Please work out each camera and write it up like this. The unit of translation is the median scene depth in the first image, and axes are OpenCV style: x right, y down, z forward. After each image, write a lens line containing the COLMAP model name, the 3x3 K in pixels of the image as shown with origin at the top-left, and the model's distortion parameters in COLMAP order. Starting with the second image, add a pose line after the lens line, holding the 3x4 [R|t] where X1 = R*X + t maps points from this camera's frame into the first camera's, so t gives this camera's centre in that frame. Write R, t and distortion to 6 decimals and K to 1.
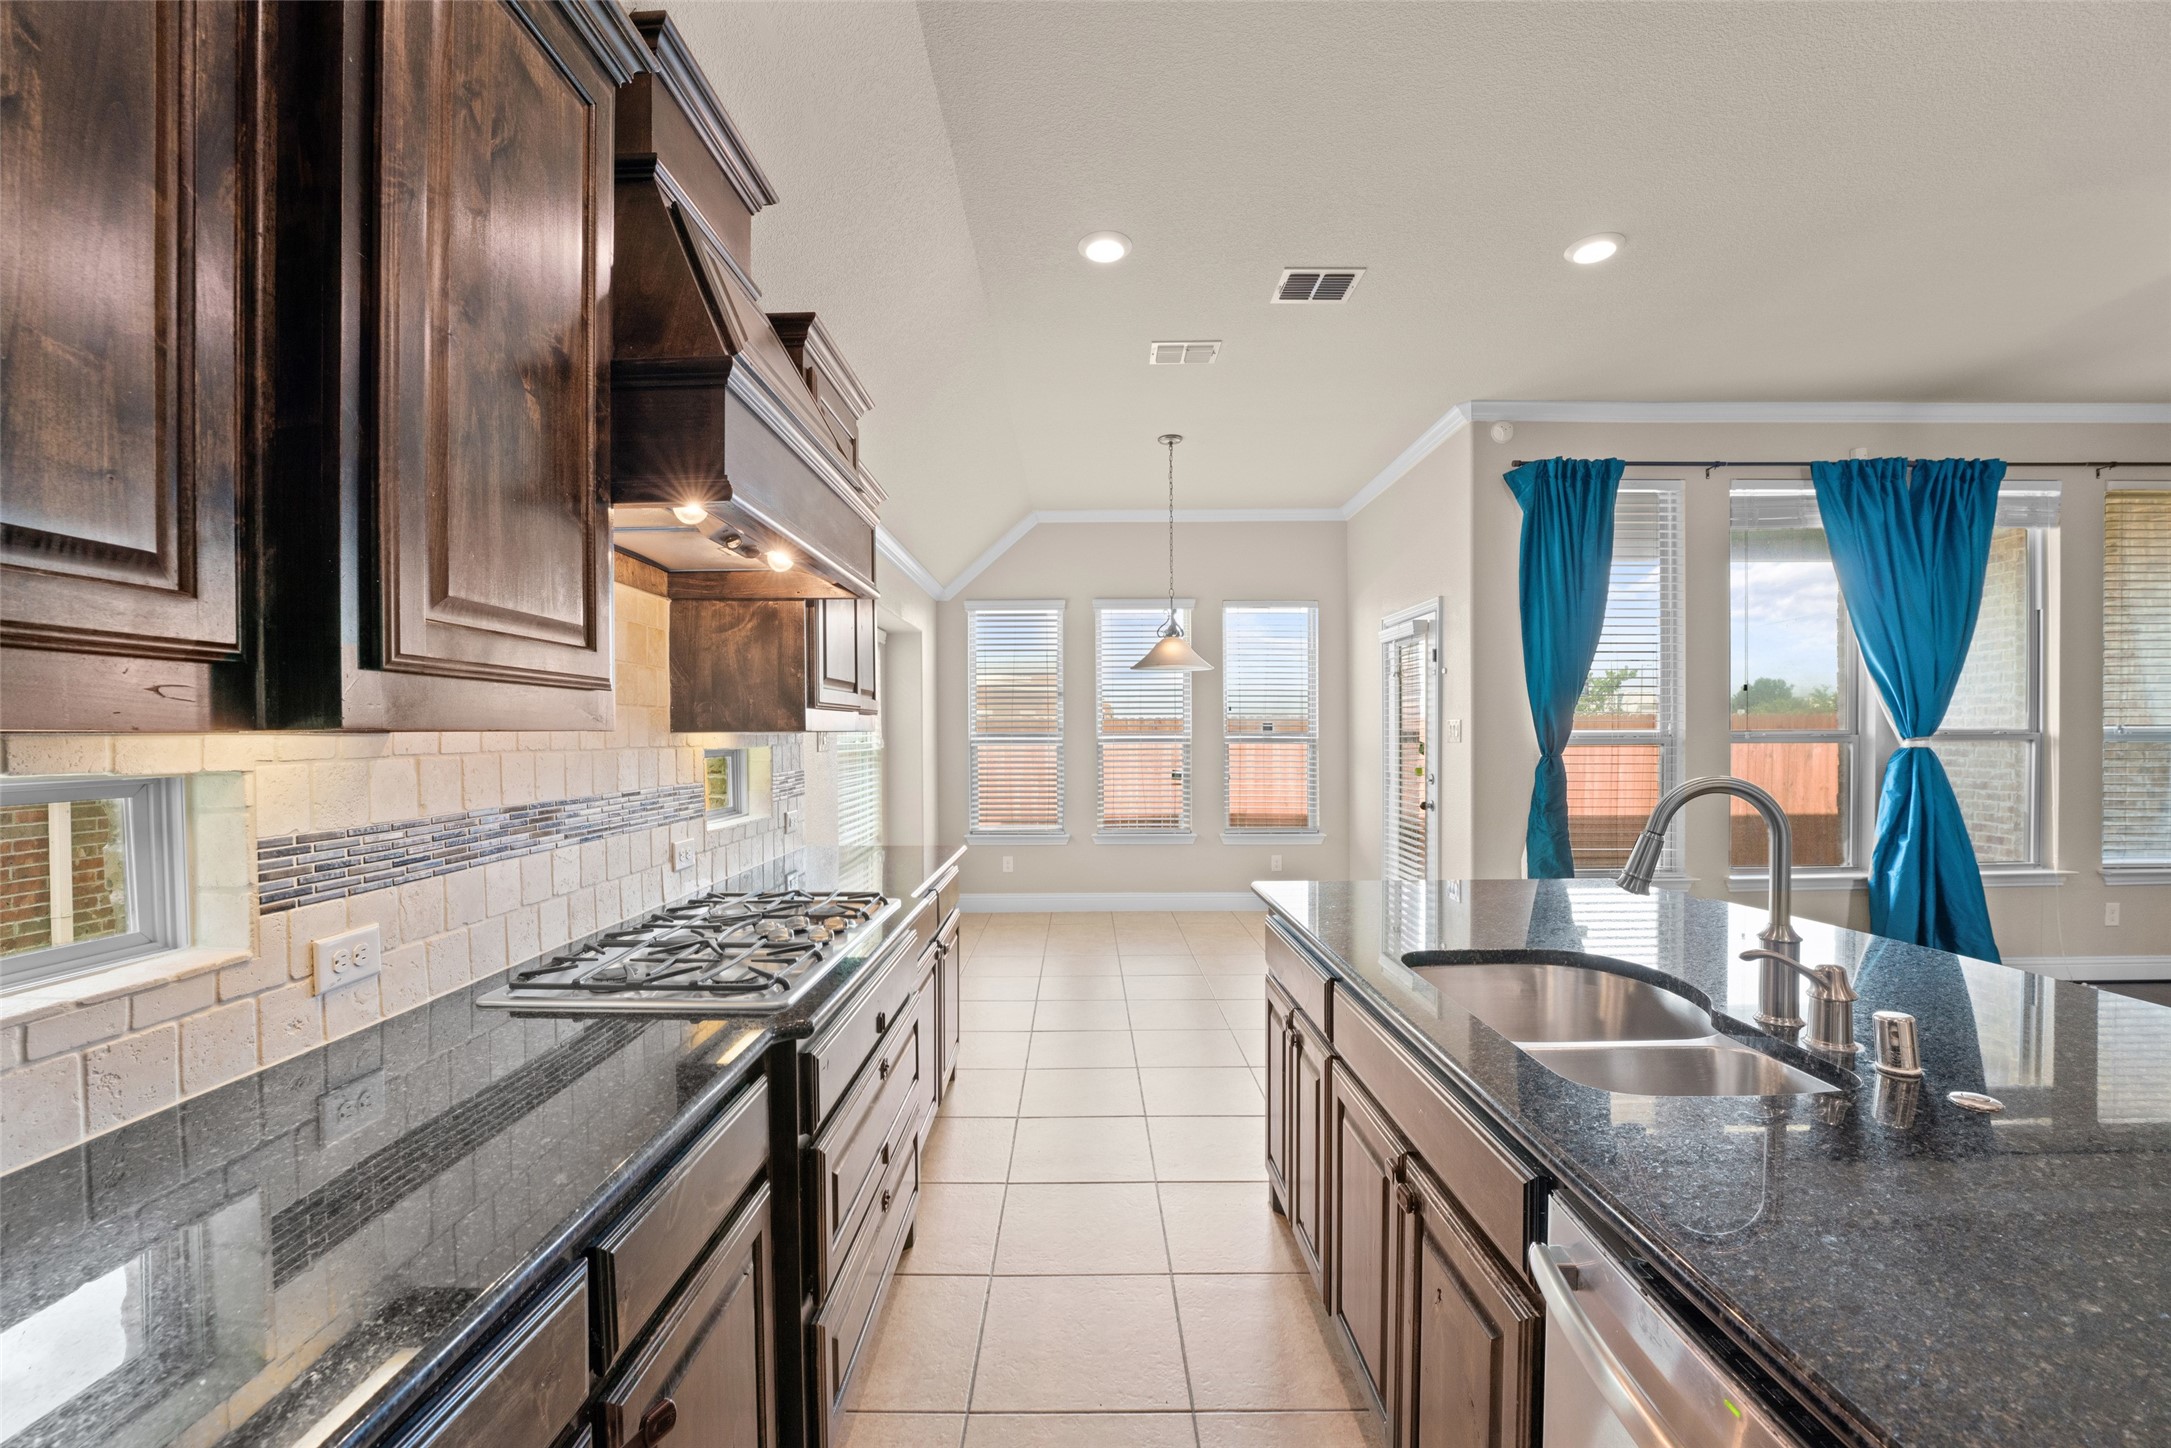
lens RADIAL K [[886.3, 0, 1074.3], [0, 886.3, 742.3], [0, 0, 1]] dist [-0.024950, -0.000133]
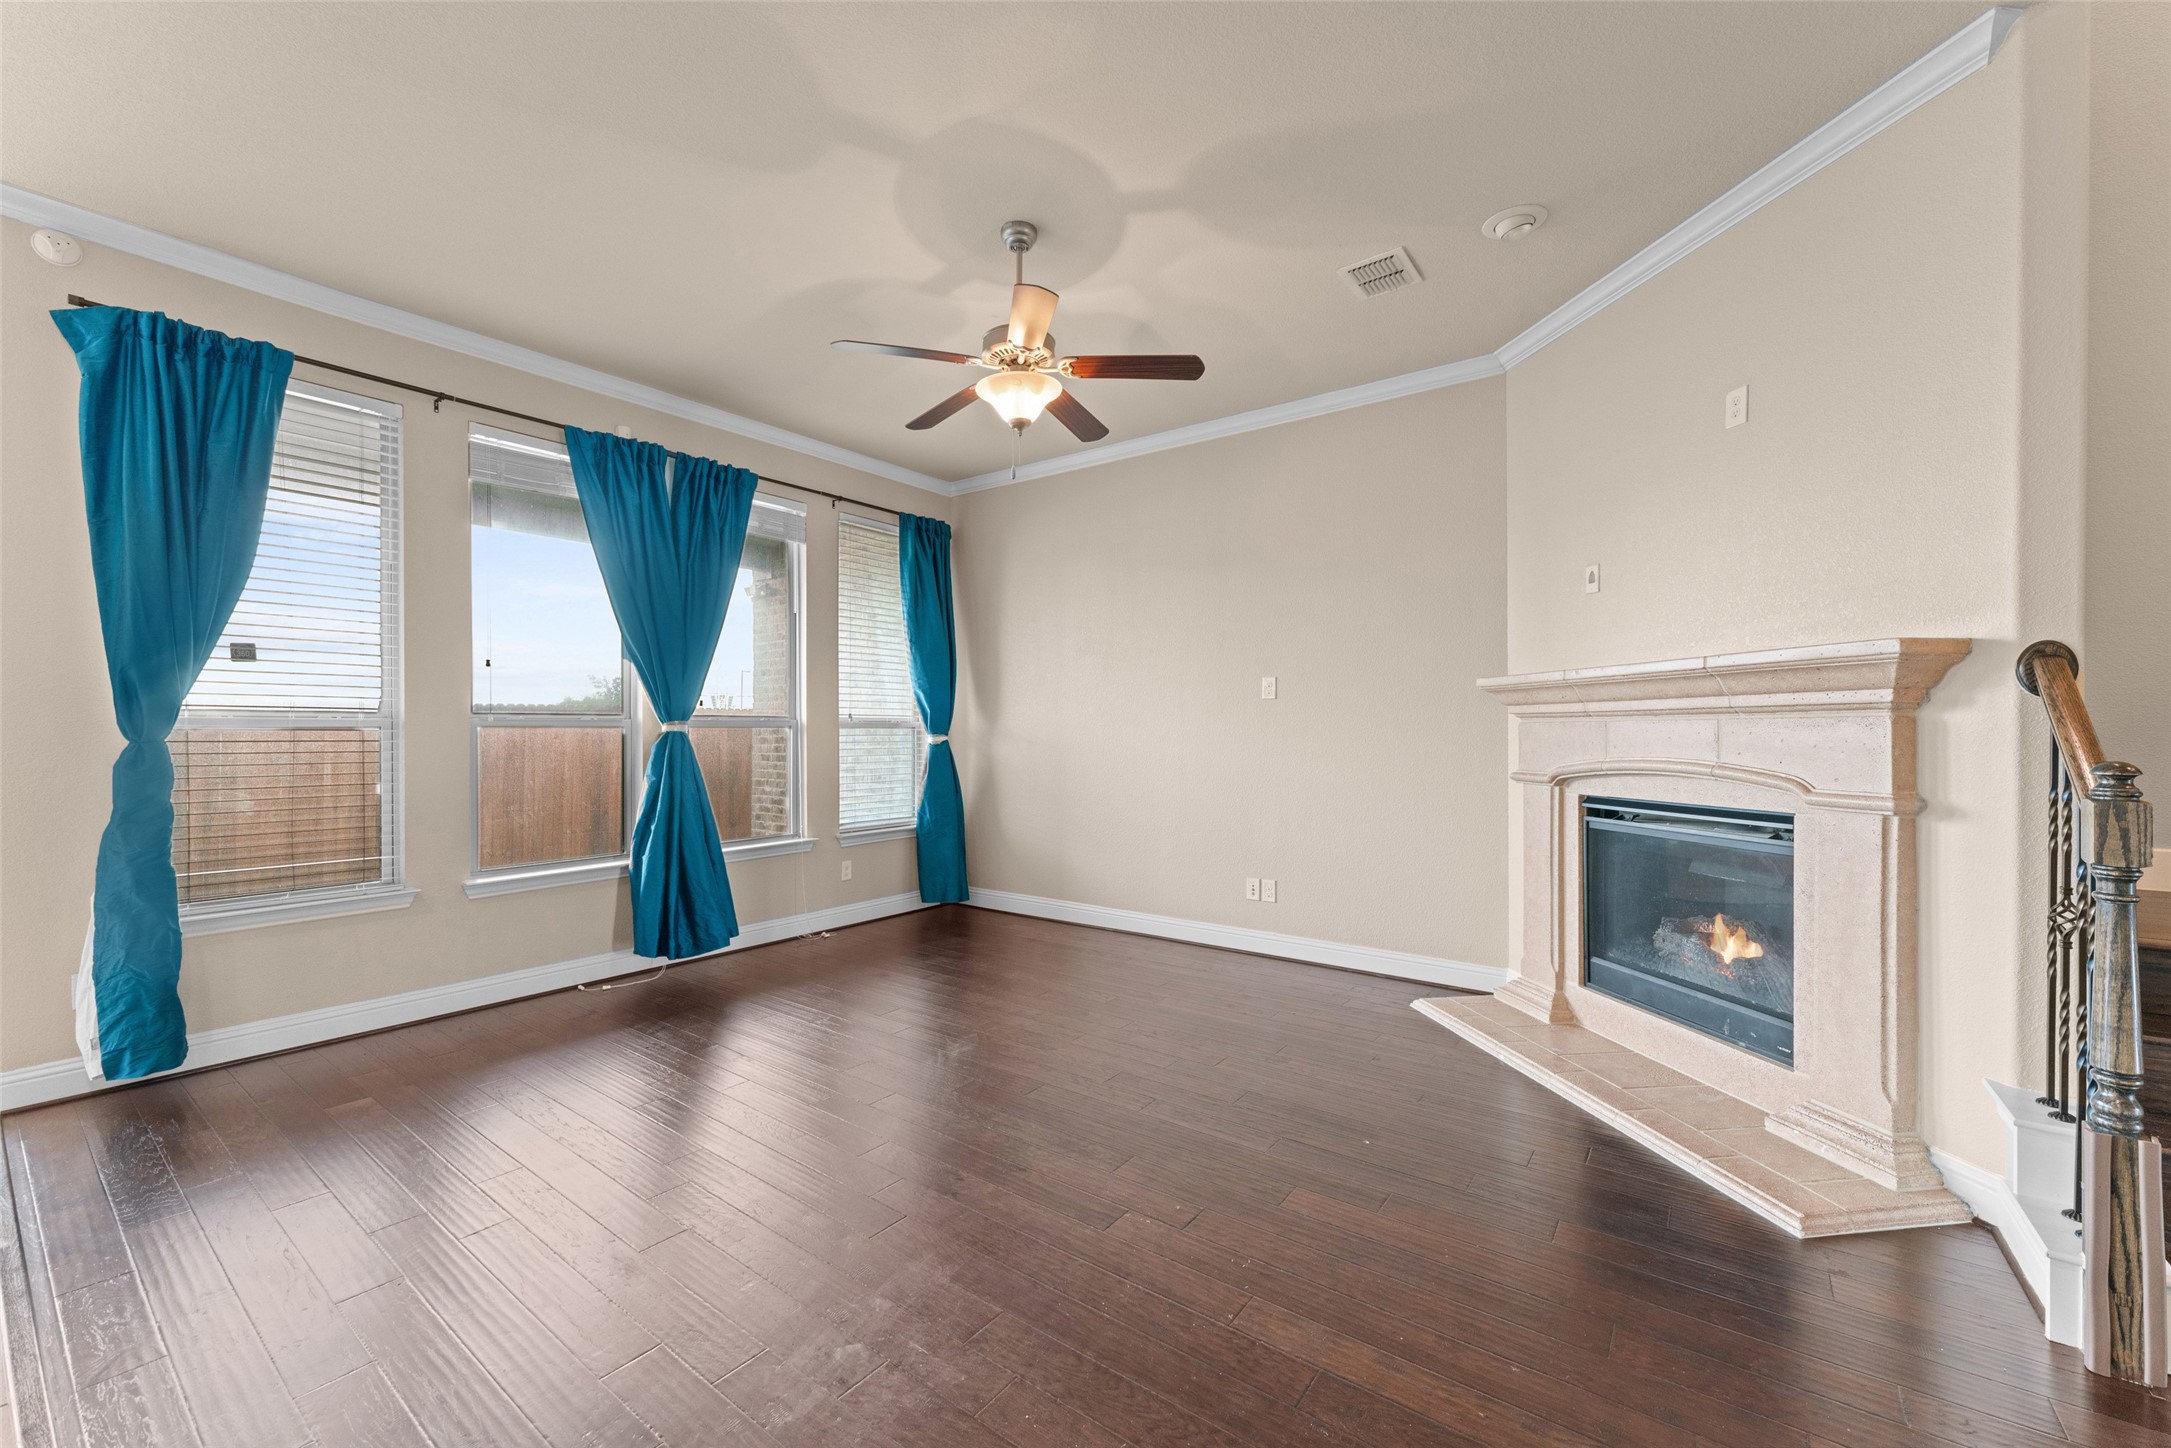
lens RADIAL K [[862.5, 0, 1077.0], [0, 862.5, 735.9], [0, 0, 1]] dist [0.000164, 0.000139]
pose [[0.595710, 0.000598, 0.803200, 0.436639], [0.003848, 0.999986, -0.003598, 0.016044], [-0.803191, 0.005234, 0.595699, 0.009015]]
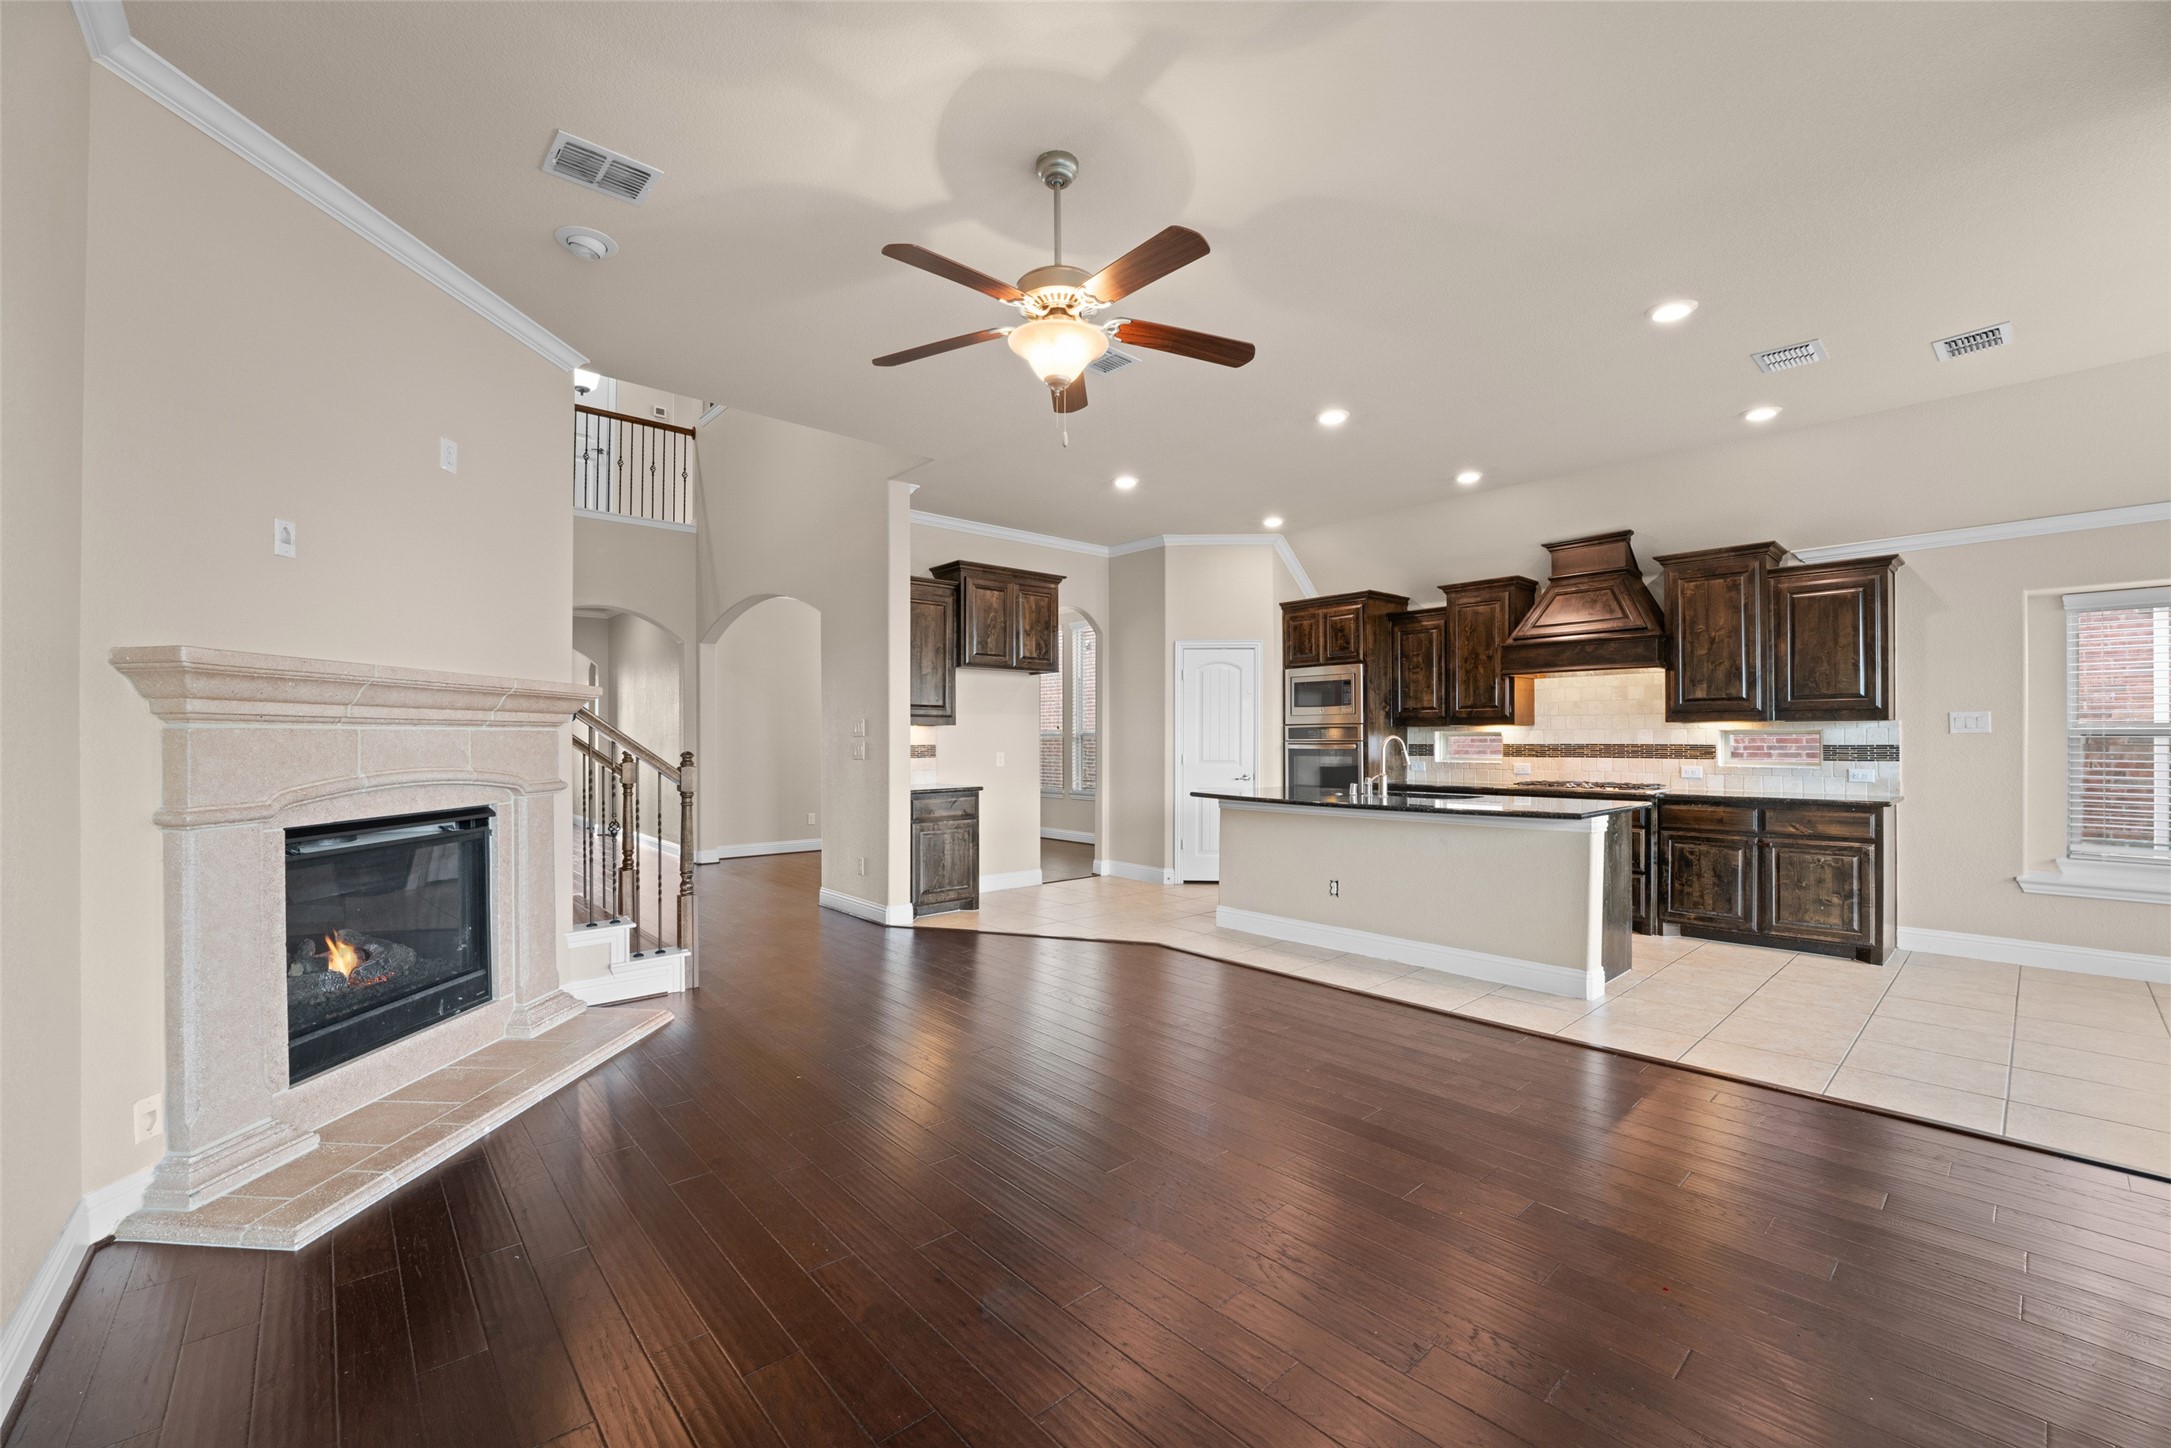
lens RADIAL K [[876.9, 0, 1076.1], [0, 876.9, 733.5], [0, 0, 1]] dist [-0.025406, -0.000103]
pose [[-0.745668, 0.003650, -0.666308, 1.350142], [0.000785, 0.999989, 0.004599, 0.002632], [0.666318, 0.002907, -0.745662, 0.908237]]
